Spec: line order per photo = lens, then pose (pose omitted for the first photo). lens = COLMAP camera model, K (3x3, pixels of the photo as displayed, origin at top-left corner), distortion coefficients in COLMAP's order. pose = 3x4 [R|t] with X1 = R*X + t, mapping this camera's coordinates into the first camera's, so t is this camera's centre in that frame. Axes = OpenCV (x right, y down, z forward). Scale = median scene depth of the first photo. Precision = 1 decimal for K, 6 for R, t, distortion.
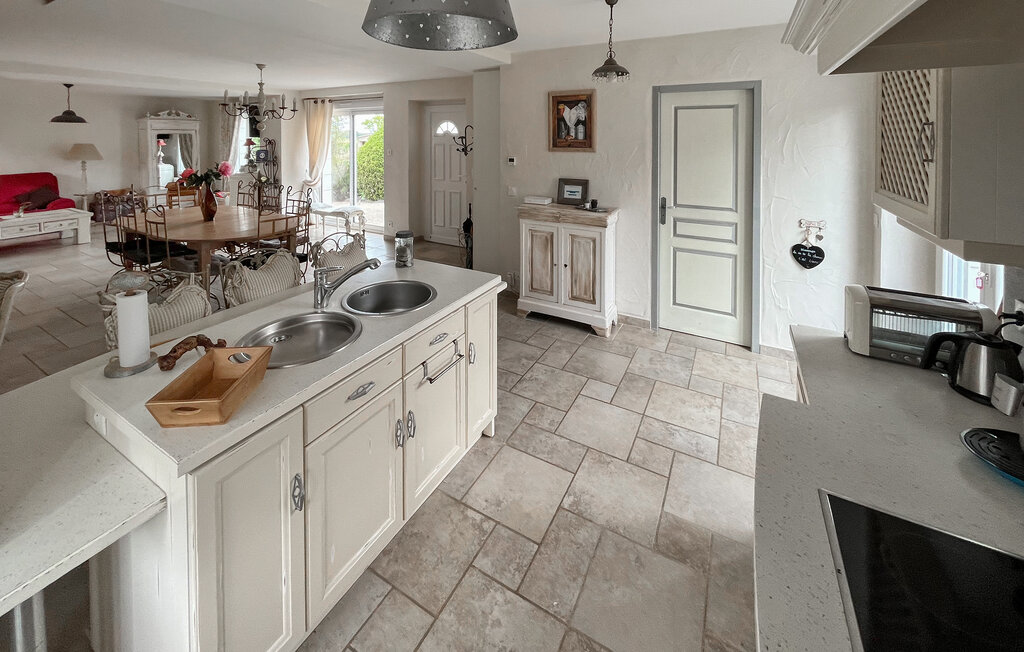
lens RADIAL K [[424.7, 0, 505.2], [0, 424.7, 141.8], [0, 0, 1]] dist [-0.007817, -0.000490]
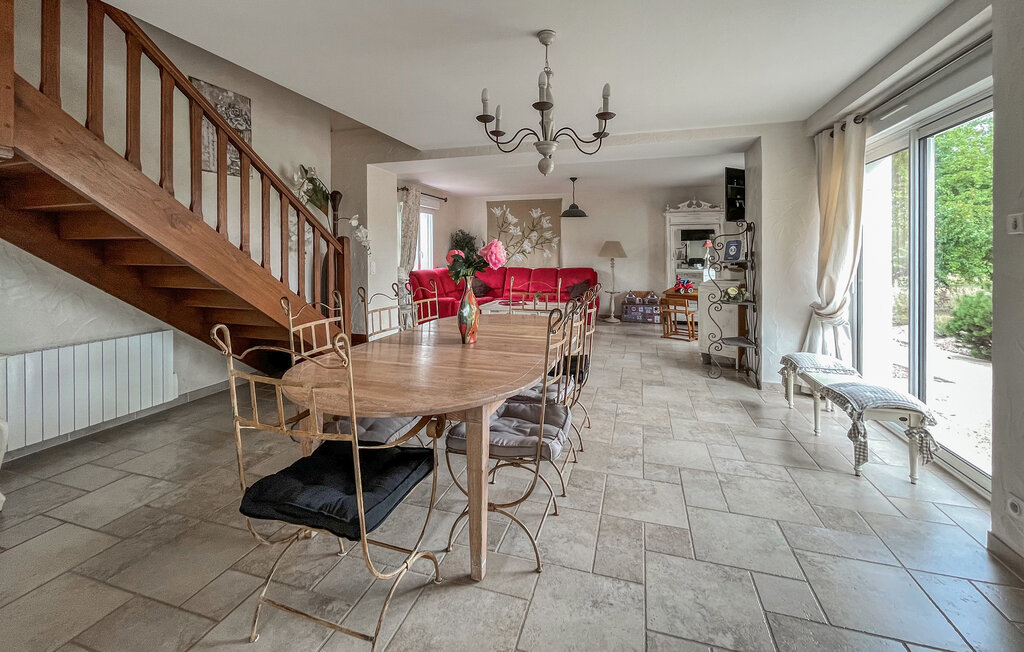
lens RADIAL K [[424.7, 0, 501.3], [0, 424.7, 256.4], [0, 0, 1]] dist [-0.007817, -0.000490]
pose [[0.224017, 0.012142, -0.974509, -0.088344], [-0.018760, 0.999791, 0.008144, 0.042894], [0.974405, 0.016457, 0.224198, 0.587187]]
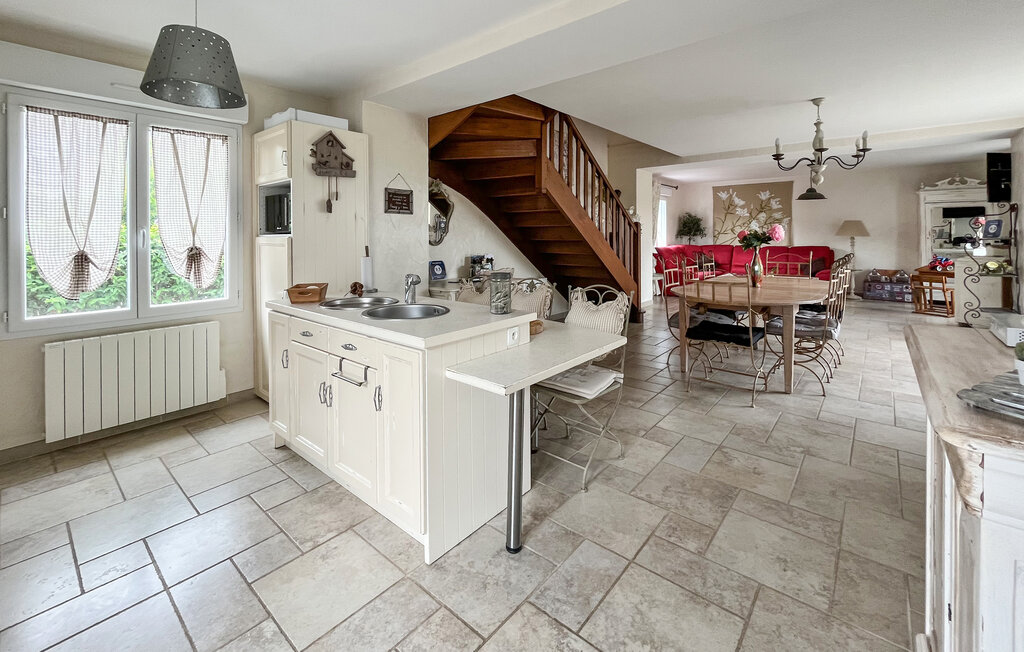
lens RADIAL K [[424.7, 0, 502.3], [0, 424.7, 238.9], [0, 0, 1]] dist [-0.007817, -0.000490]
pose [[-0.191689, 0.017308, -0.981303, 0.203681], [-0.011262, 0.999740, 0.019833, 0.044747], [0.981391, 0.014853, -0.191444, 0.404329]]
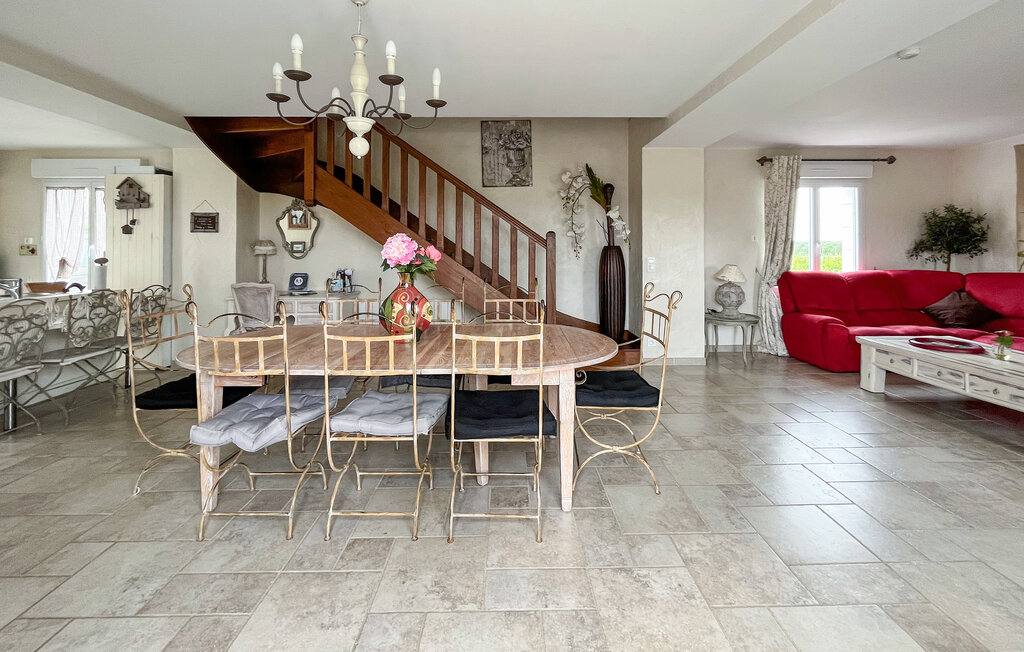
lens RADIAL K [[434.5, 0, 510.5], [0, 434.5, 242.9], [0, 0, 1]] dist [-0.002631, 0.000084]
pose [[-0.848366, 0.002121, -0.529406, -0.334634], [-0.001604, 0.999977, 0.006578, 0.036301], [0.529408, 0.006429, -0.848343, 0.991238]]
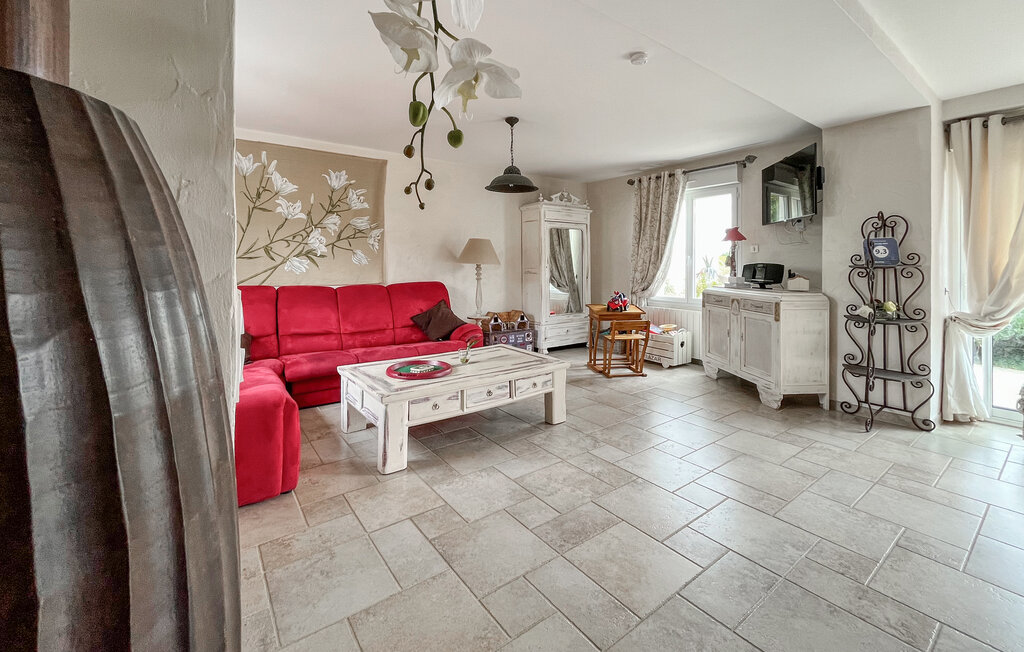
lens RADIAL K [[424.7, 0, 501.9], [0, 424.7, 259.9], [0, 0, 1]] dist [-0.007817, -0.000490]
pose [[0.920047, 0.004165, -0.391787, -0.800427], [-0.014167, 0.999643, -0.022641, 0.057815], [0.391552, 0.026382, 0.919778, 0.470968]]
